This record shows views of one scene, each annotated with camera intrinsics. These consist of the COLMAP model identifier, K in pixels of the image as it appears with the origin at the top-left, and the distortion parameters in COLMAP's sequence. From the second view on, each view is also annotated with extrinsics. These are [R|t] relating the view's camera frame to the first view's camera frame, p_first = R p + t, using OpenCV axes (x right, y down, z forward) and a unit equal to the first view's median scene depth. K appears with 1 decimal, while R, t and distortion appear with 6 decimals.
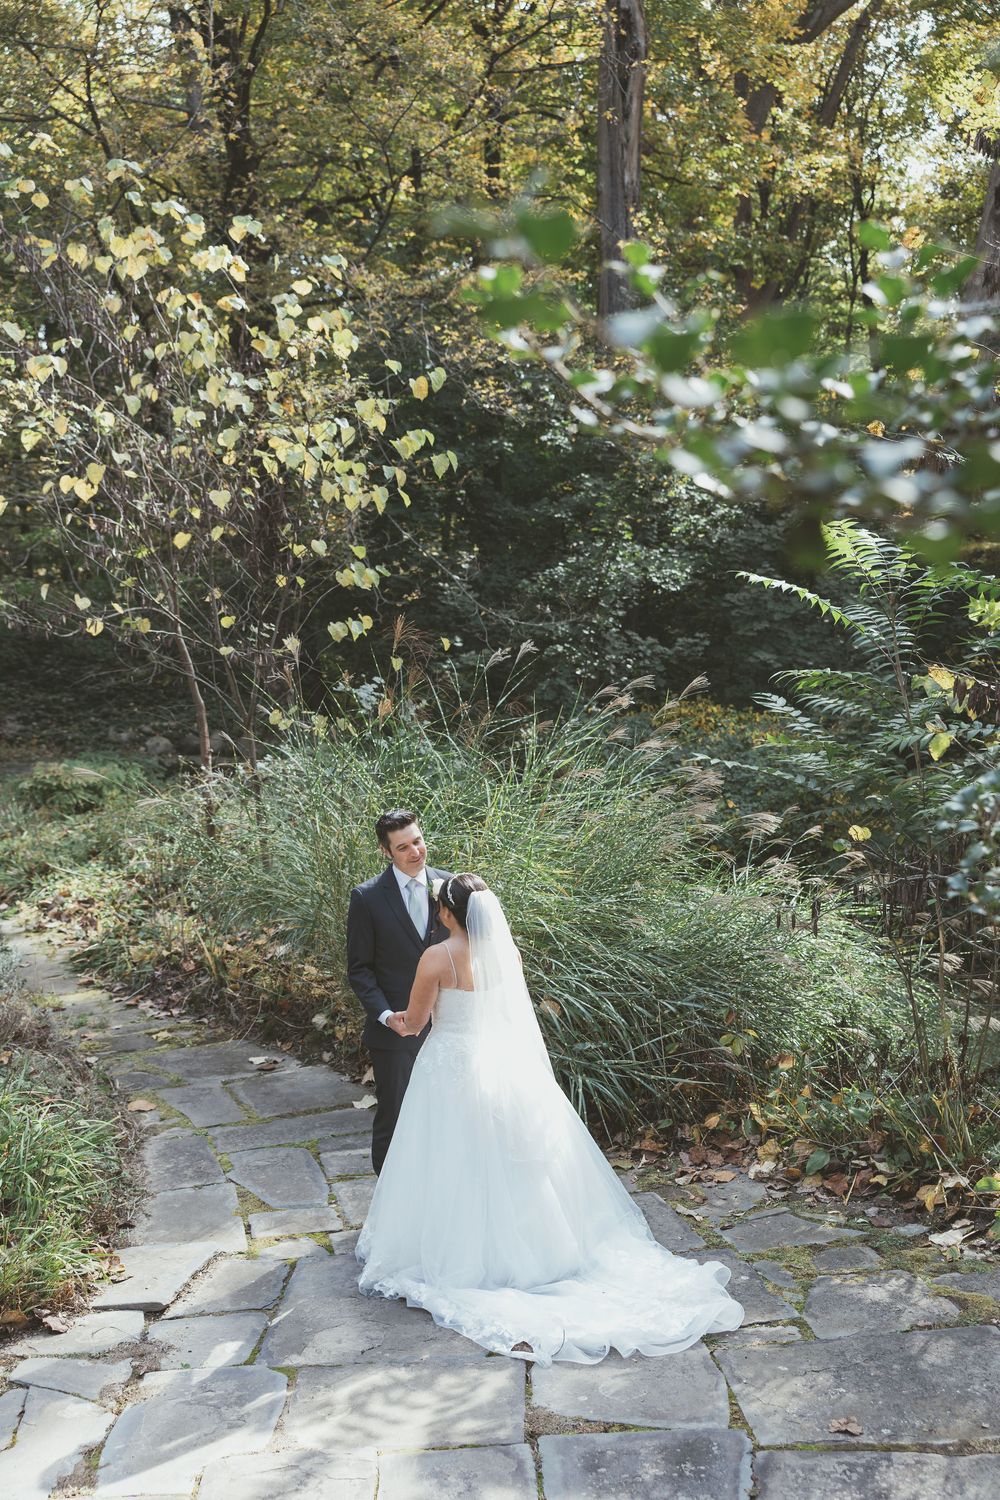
lens RADIAL K [[1729.6, 0, 514.1], [0, 1729.6, 761.5], [0, 0, 1]] dist [0.000280, 0.000000]
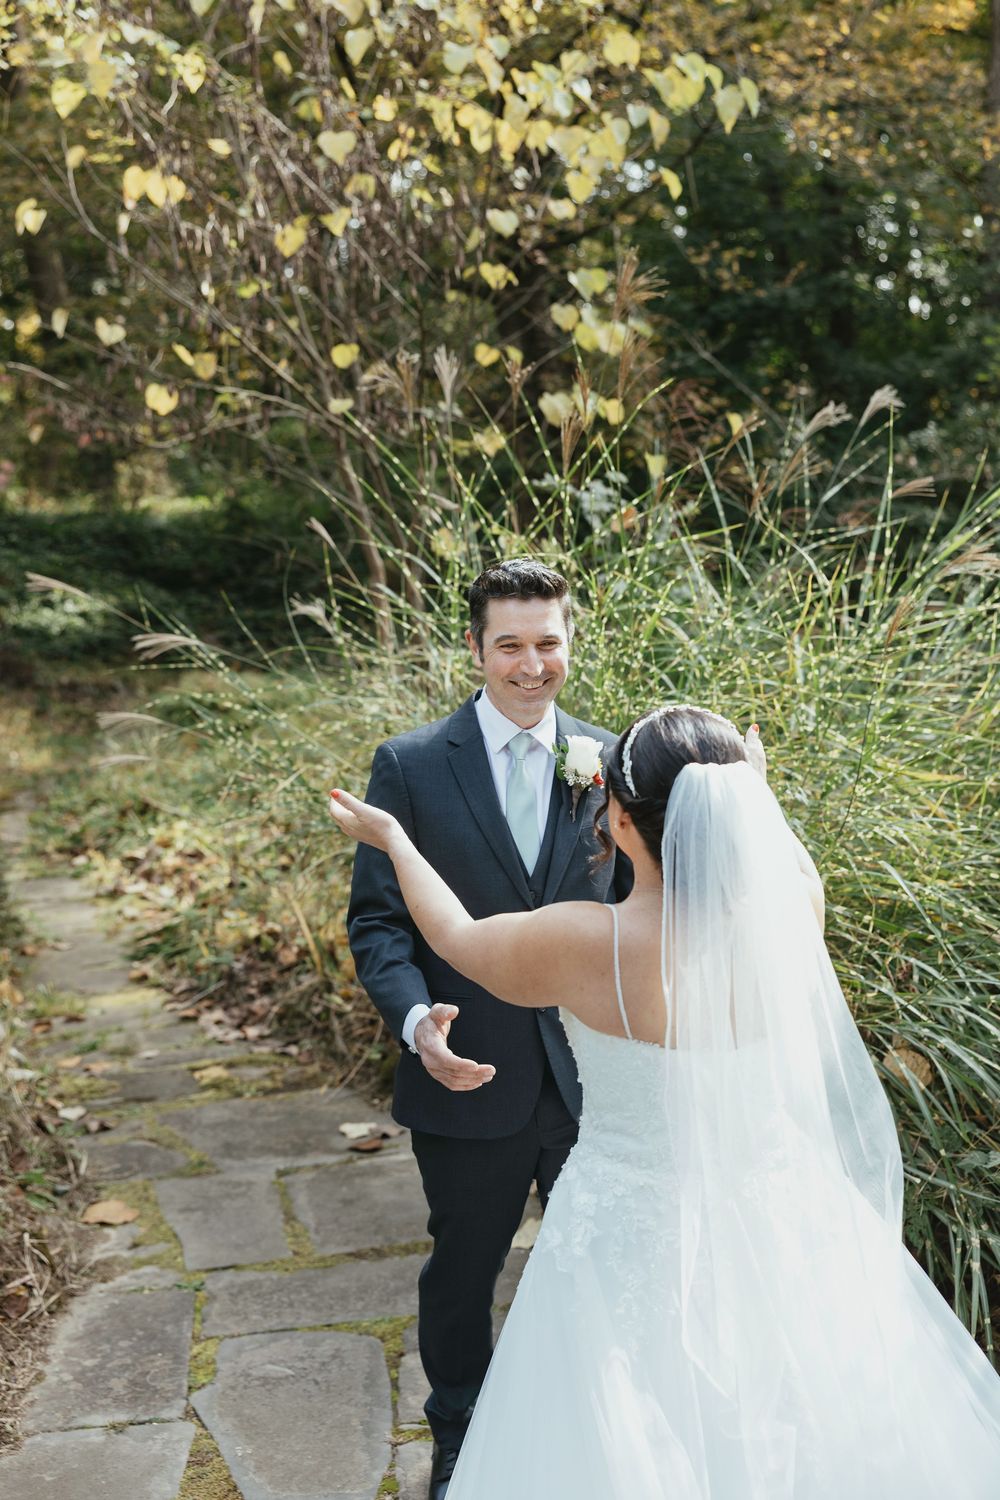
lens RADIAL K [[1922.8, 0, 512.3], [0, 1922.8, 743.6], [0, 0, 1]] dist [0.004727, 0.000000]
pose [[0.982780, 0.014490, -0.184212, 0.008894], [-0.014966, 0.999887, -0.001194, 0.049688], [0.184174, 0.003931, 0.982886, 0.401140]]
